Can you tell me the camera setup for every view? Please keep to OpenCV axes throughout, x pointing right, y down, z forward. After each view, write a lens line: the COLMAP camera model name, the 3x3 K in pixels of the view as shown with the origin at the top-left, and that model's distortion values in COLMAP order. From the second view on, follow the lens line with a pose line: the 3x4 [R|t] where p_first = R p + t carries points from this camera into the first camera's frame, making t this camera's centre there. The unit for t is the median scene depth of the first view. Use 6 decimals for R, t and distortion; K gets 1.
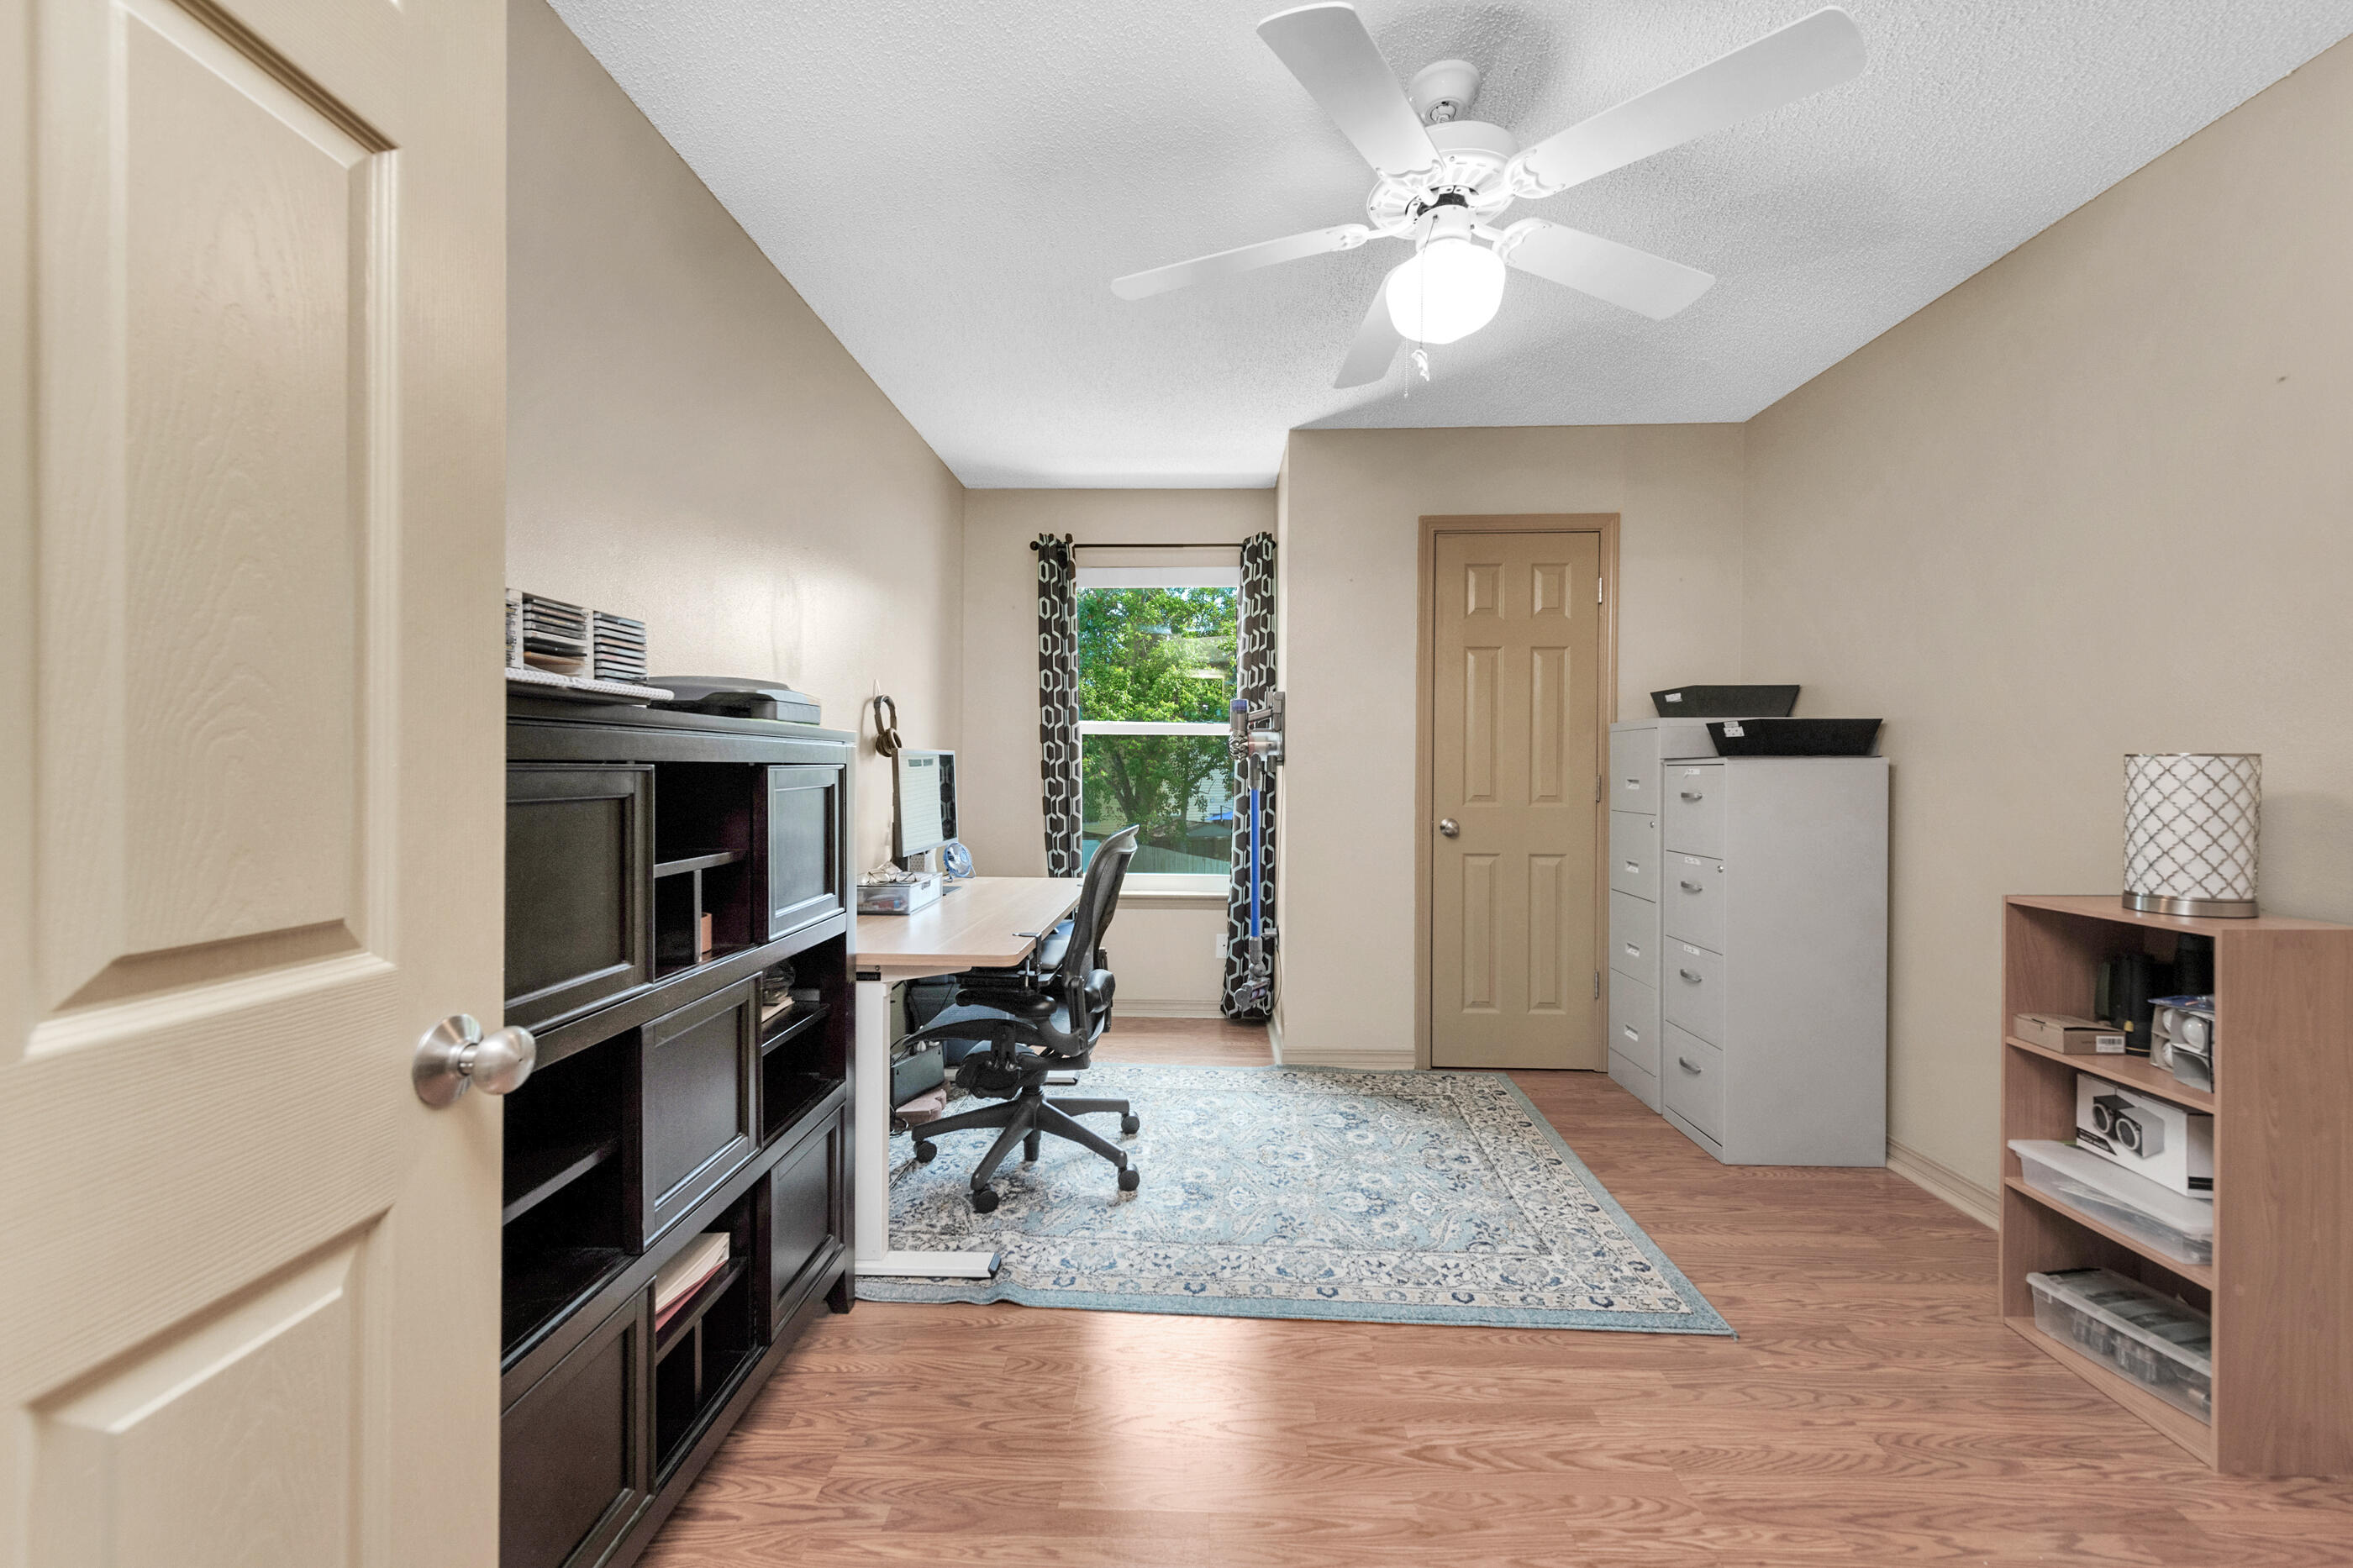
lens RADIAL K [[968.4, 0, 1235.4], [0, 968.4, 760.1], [0, 0, 1]] dist [0.010845, -0.004529]
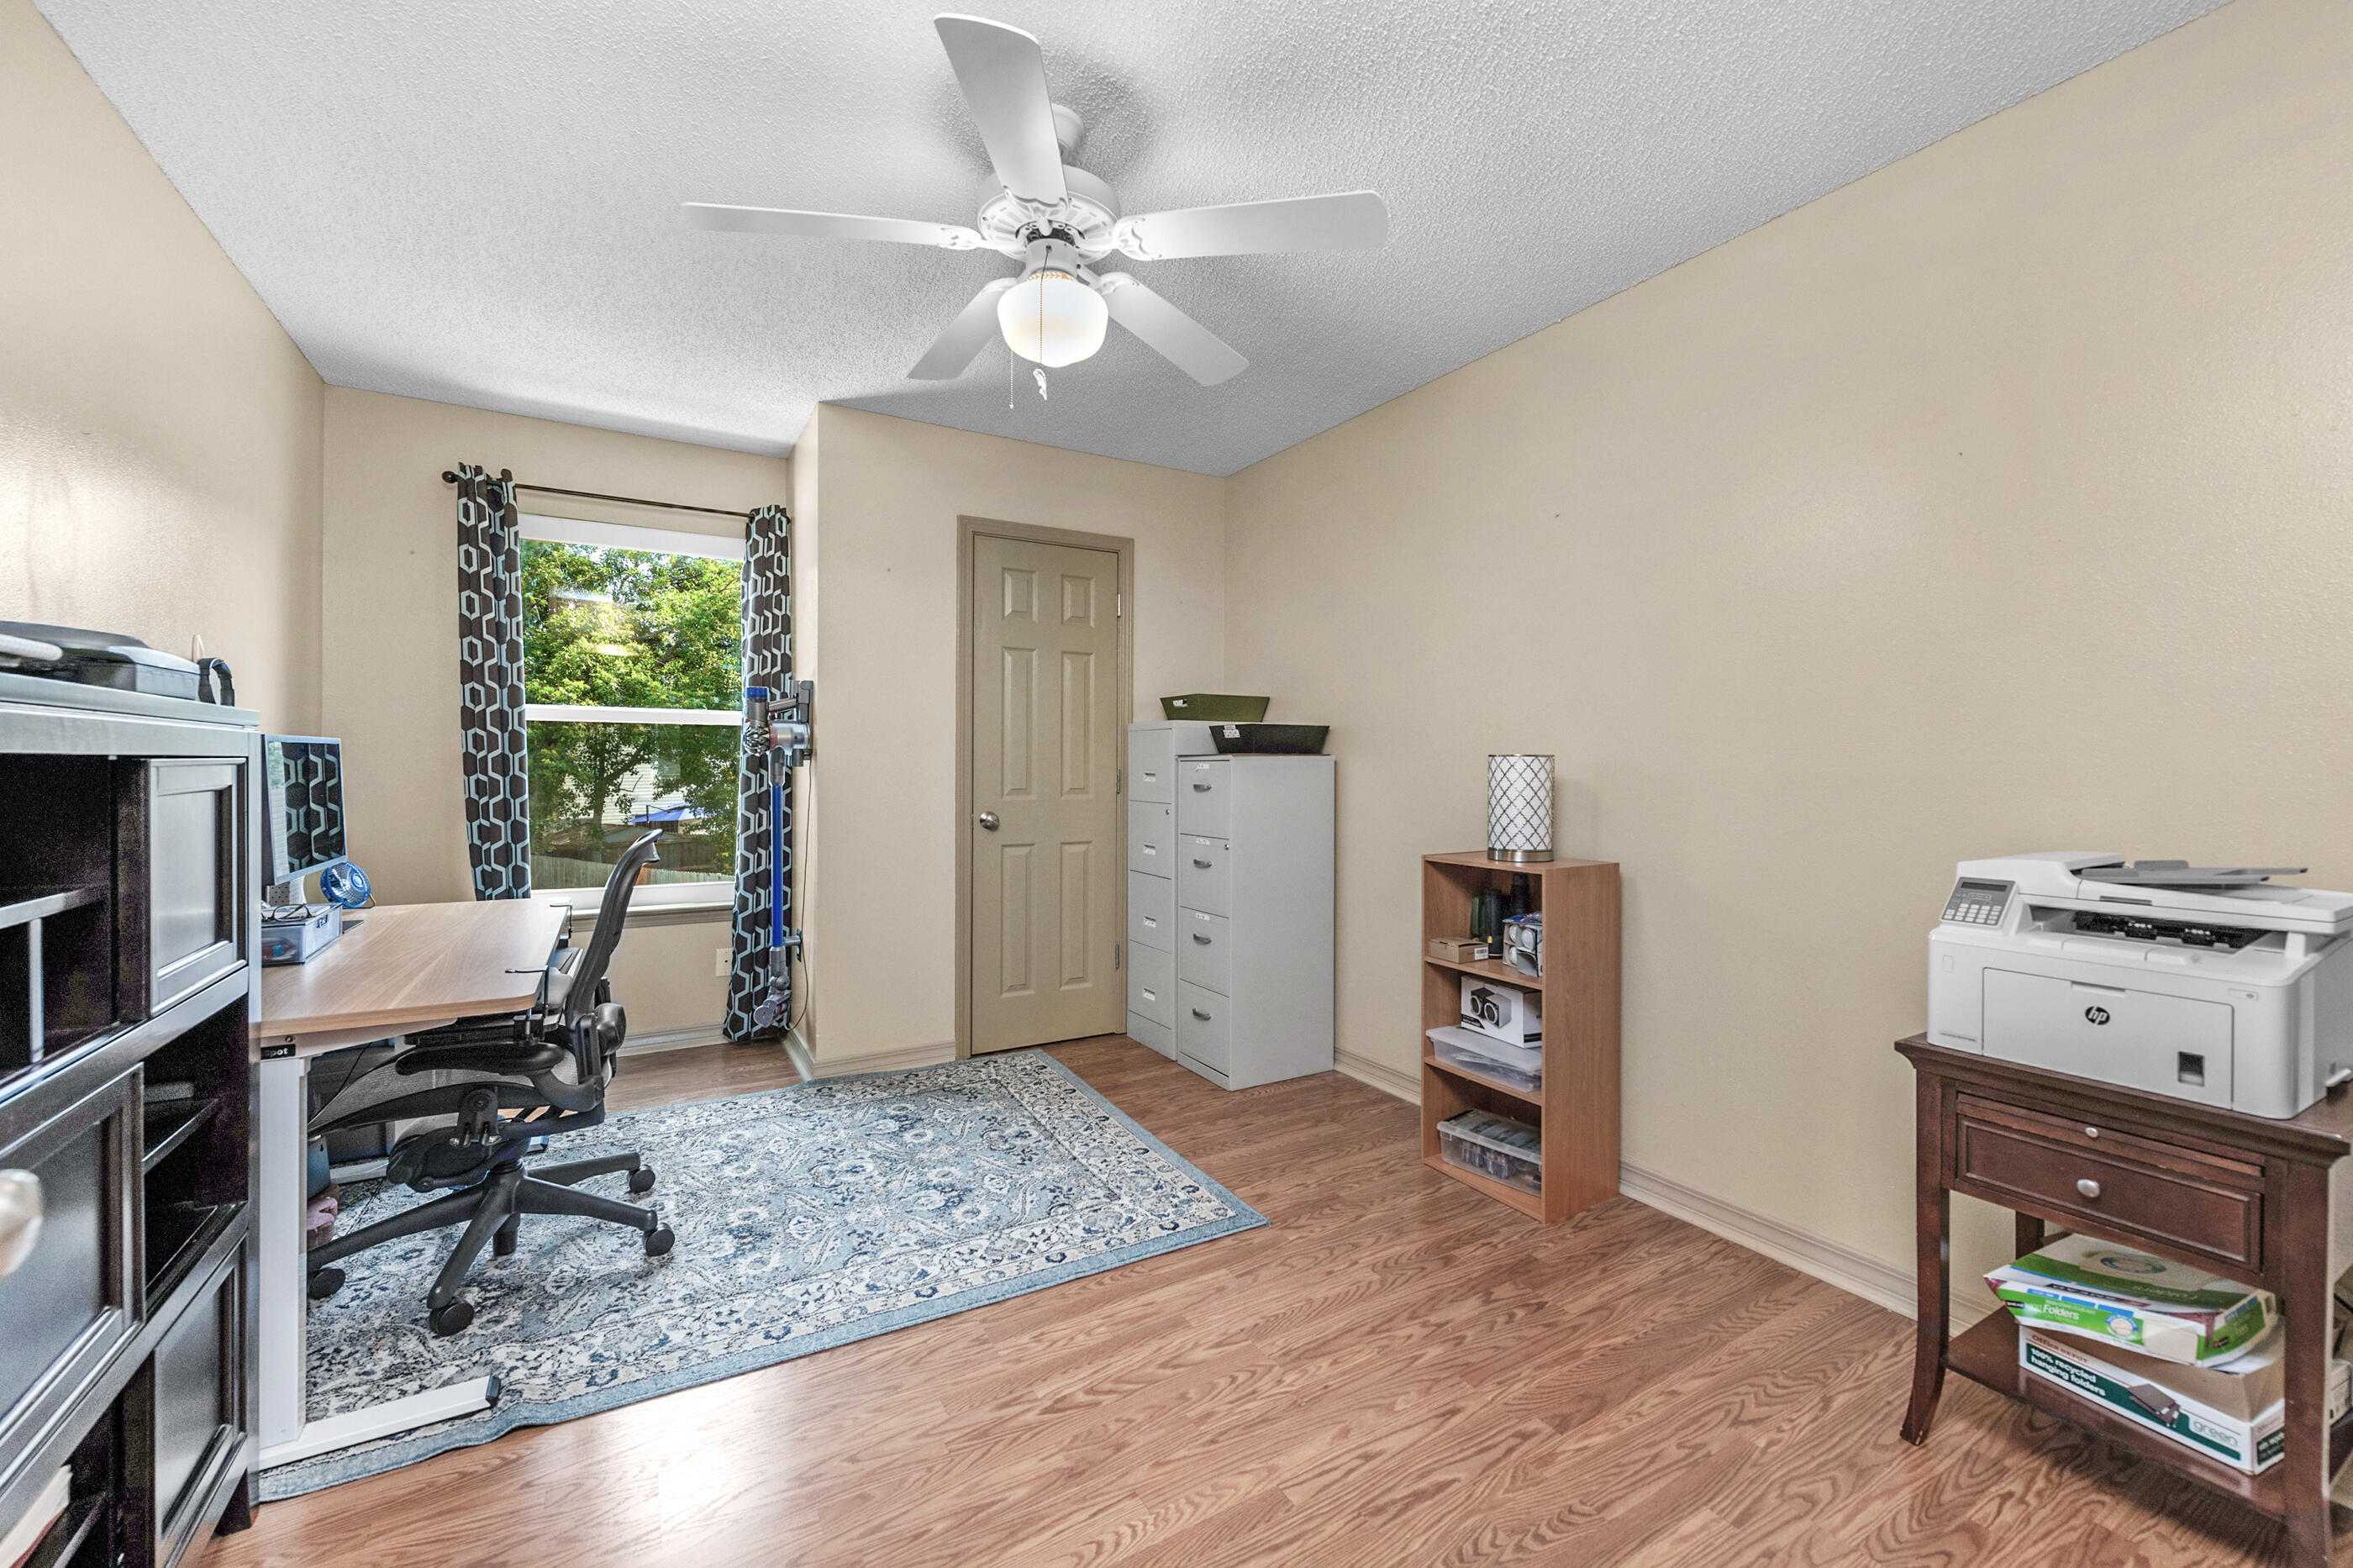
lens RADIAL K [[968.4, 0, 1195.3], [0, 968.4, 748.2], [0, 0, 1]] dist [0.010845, -0.004529]
pose [[0.833097, 0.009859, 0.553040, -0.214465], [-0.007186, 0.999950, -0.007001, -0.002223], [-0.553081, 0.001858, 0.833125, 0.020325]]
